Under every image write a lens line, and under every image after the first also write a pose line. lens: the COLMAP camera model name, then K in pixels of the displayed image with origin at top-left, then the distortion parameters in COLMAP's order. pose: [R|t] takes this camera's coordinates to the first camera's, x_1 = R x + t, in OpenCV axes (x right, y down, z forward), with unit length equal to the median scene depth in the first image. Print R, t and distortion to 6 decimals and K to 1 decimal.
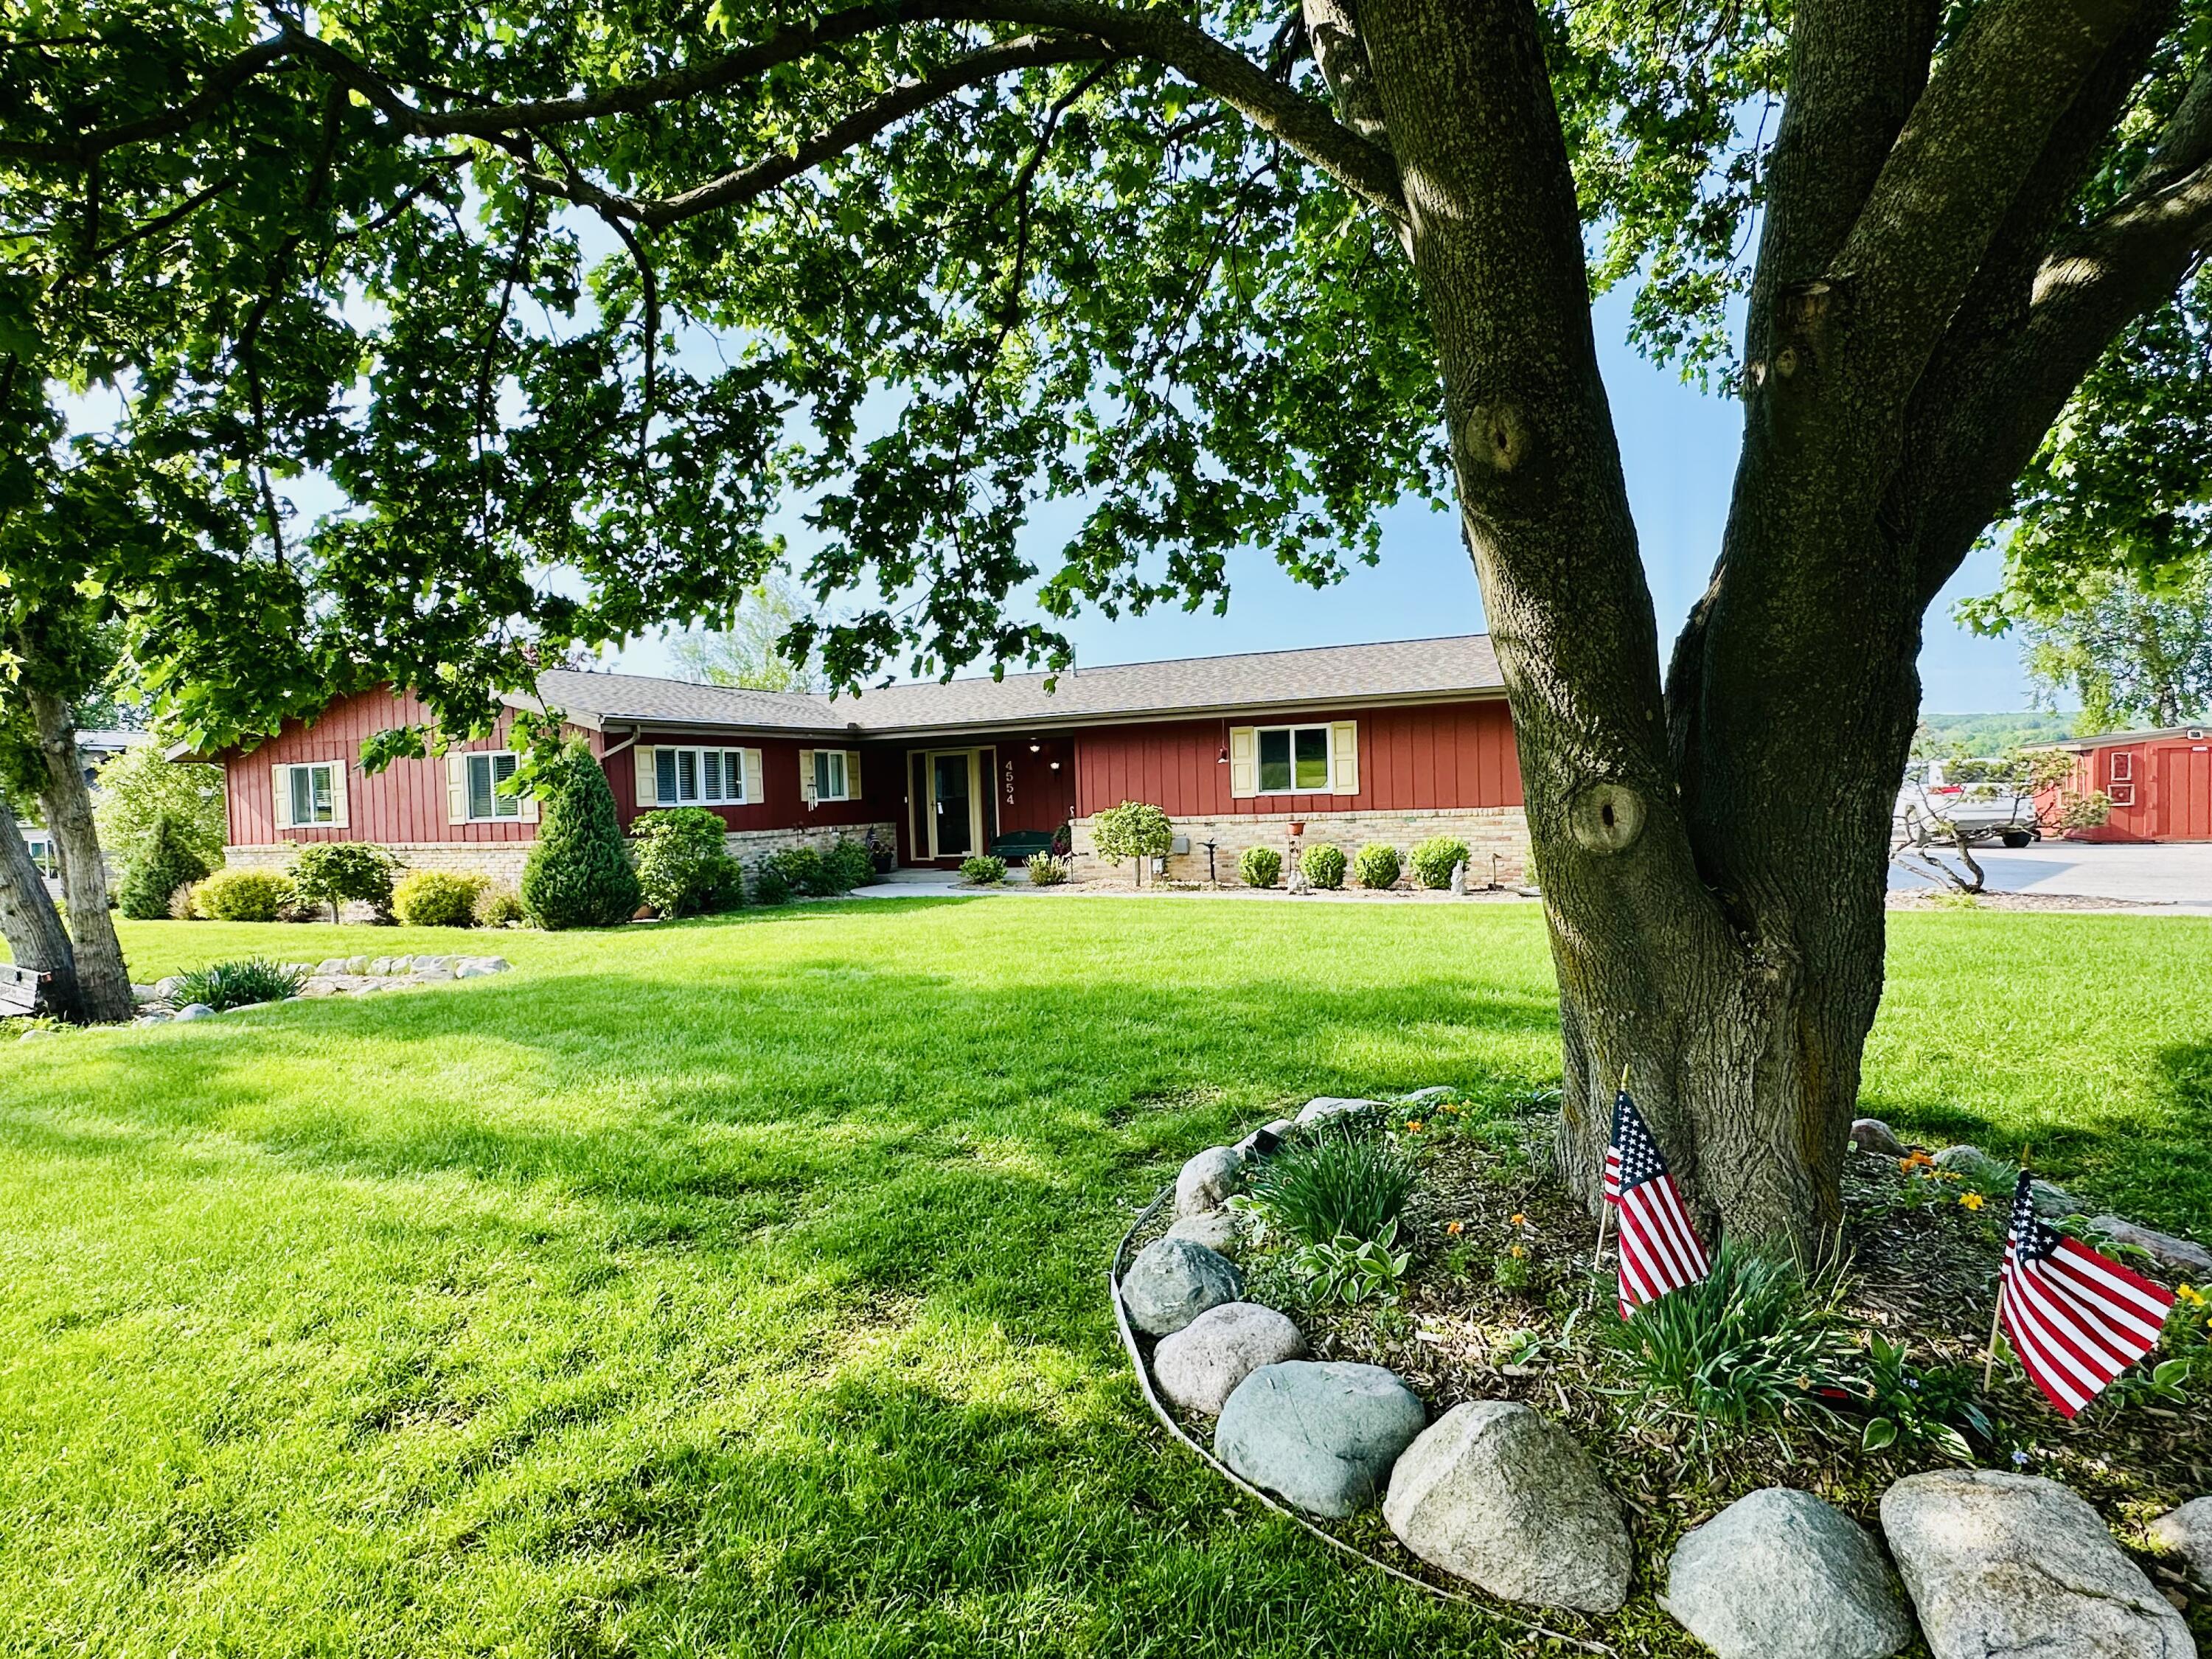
lens RADIAL K [[1216.9, 0, 1105.6], [0, 1216.9, 852.8], [0, 0, 1]] dist [-0.000747, -0.000011]
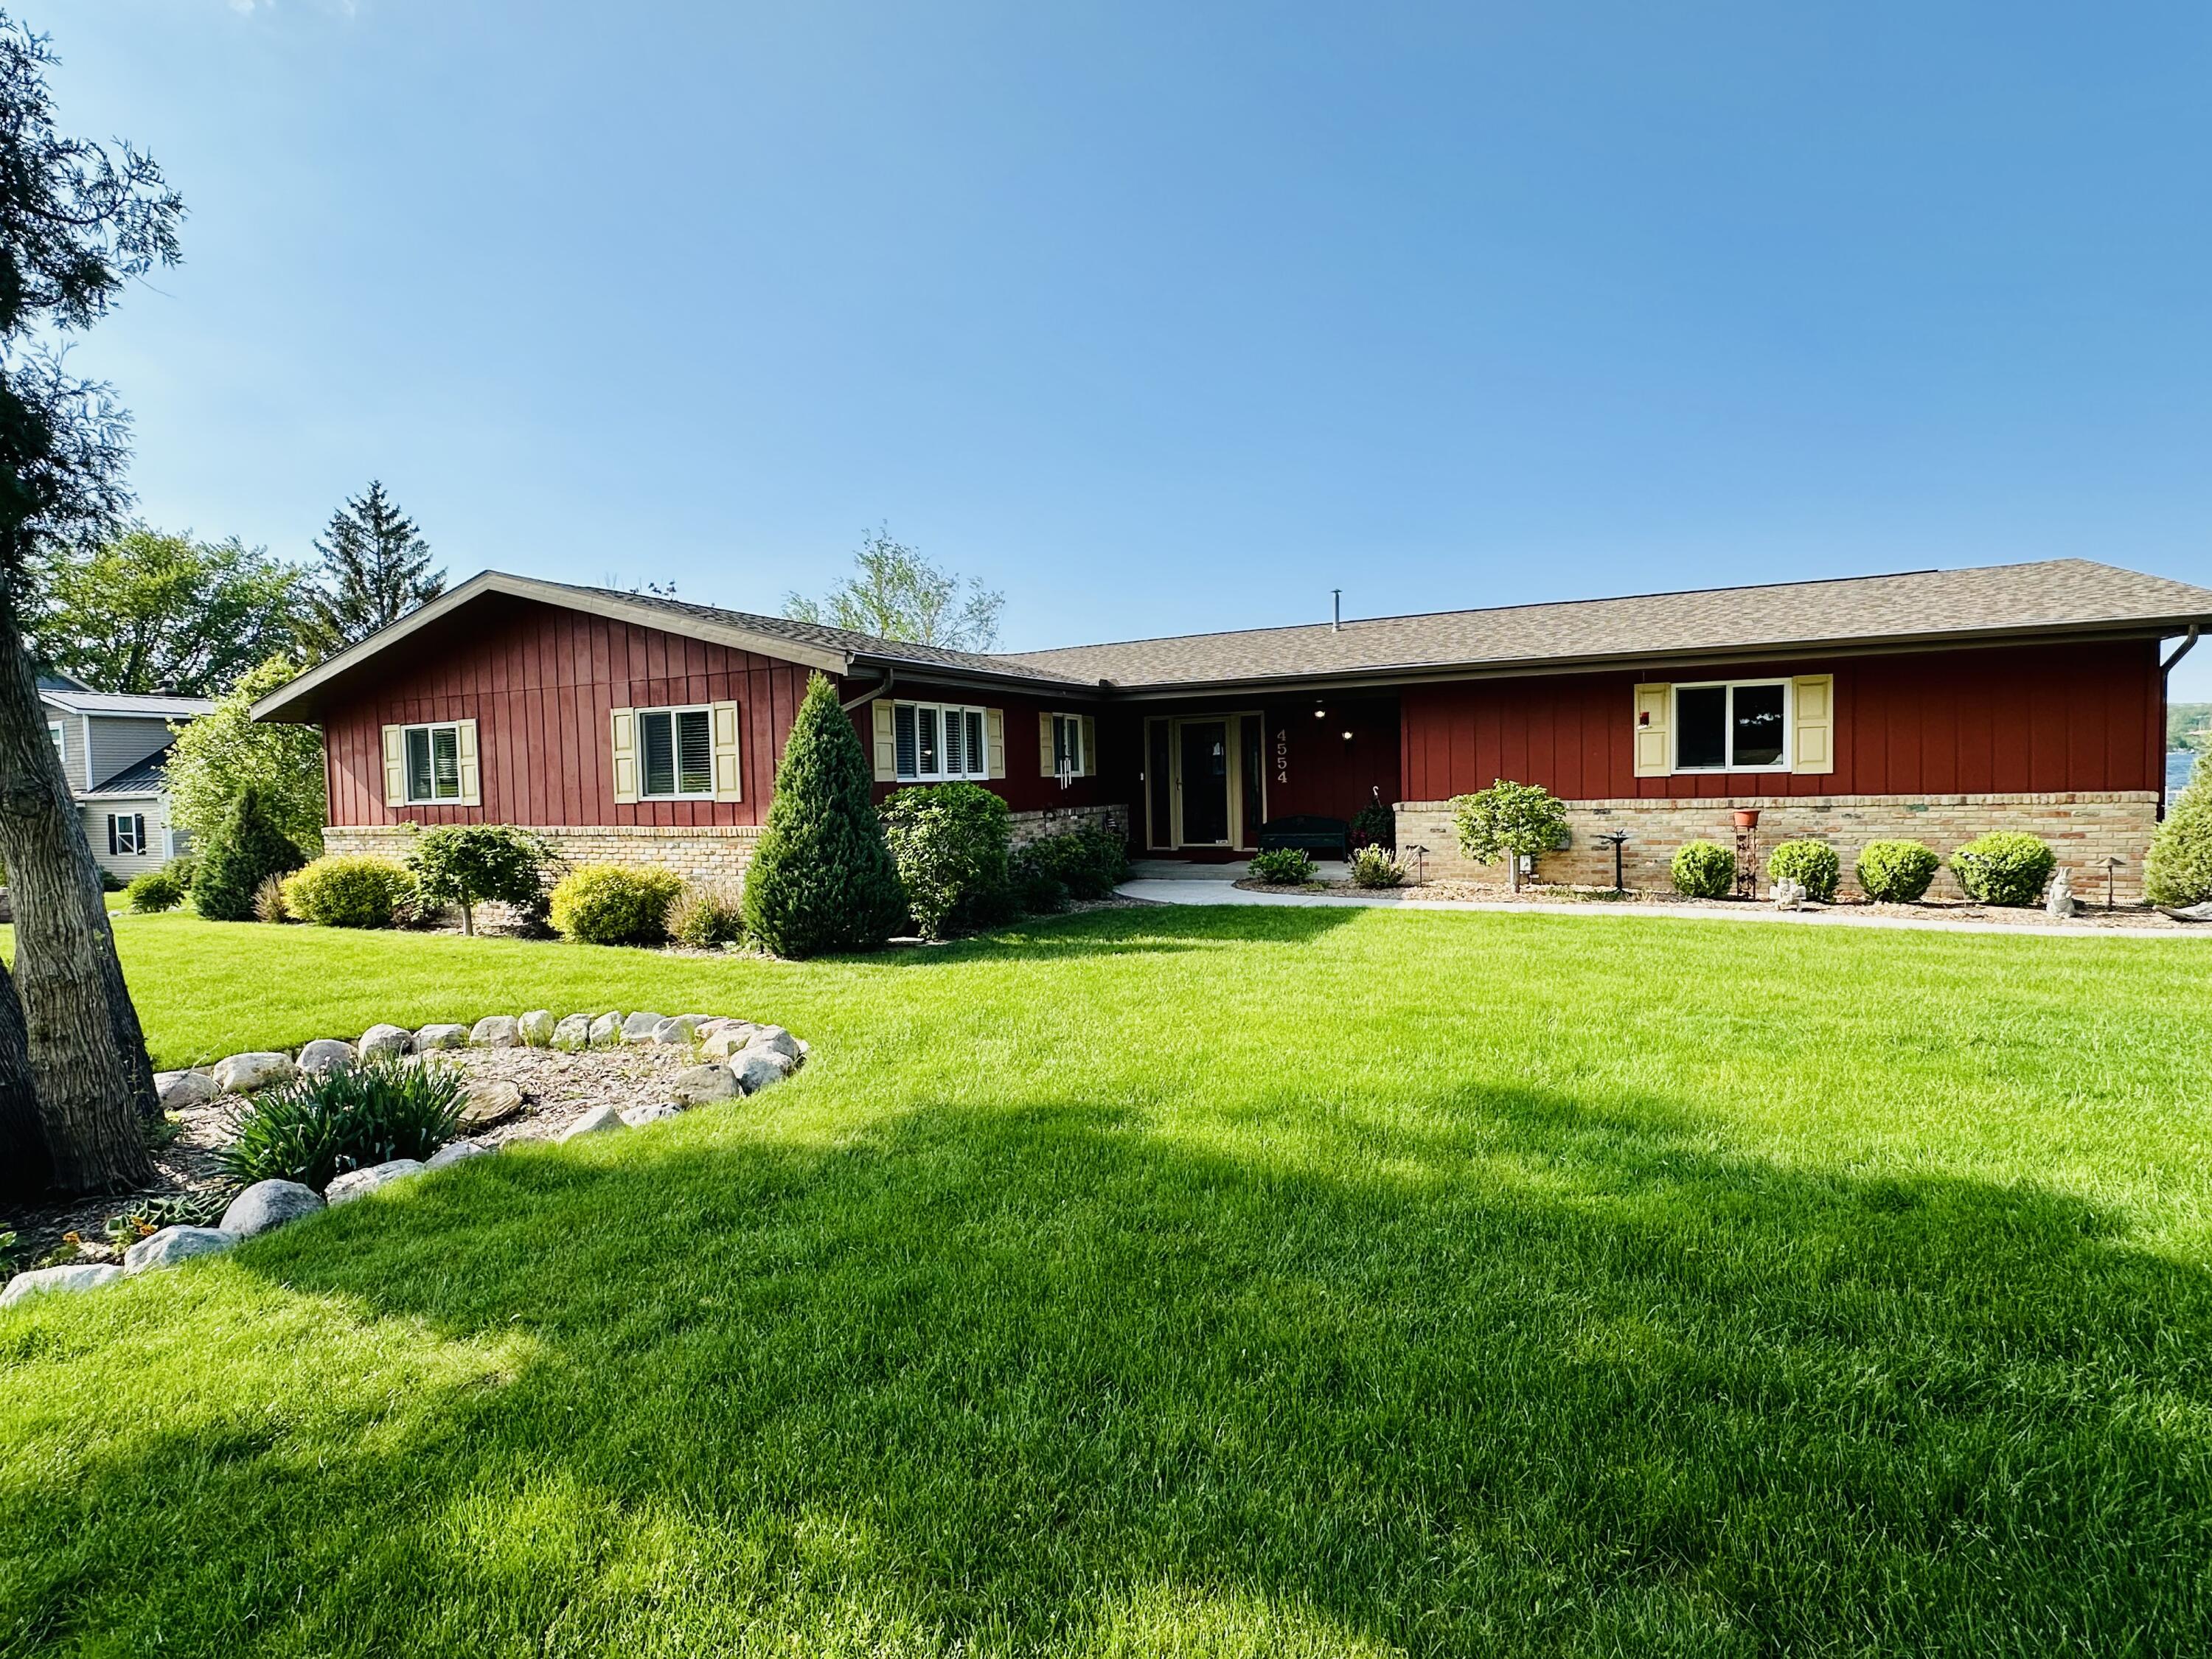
lens RADIAL K [[1107.4, 0, 1104.3], [0, 1107.4, 838.3], [0, 0, 1]] dist [-0.001701, 0.000920]
pose [[0.999897, 0.008884, -0.011301, -0.223579], [-0.008796, 0.999931, 0.007833, -0.009131], [0.011369, -0.007732, 0.999905, 0.306837]]
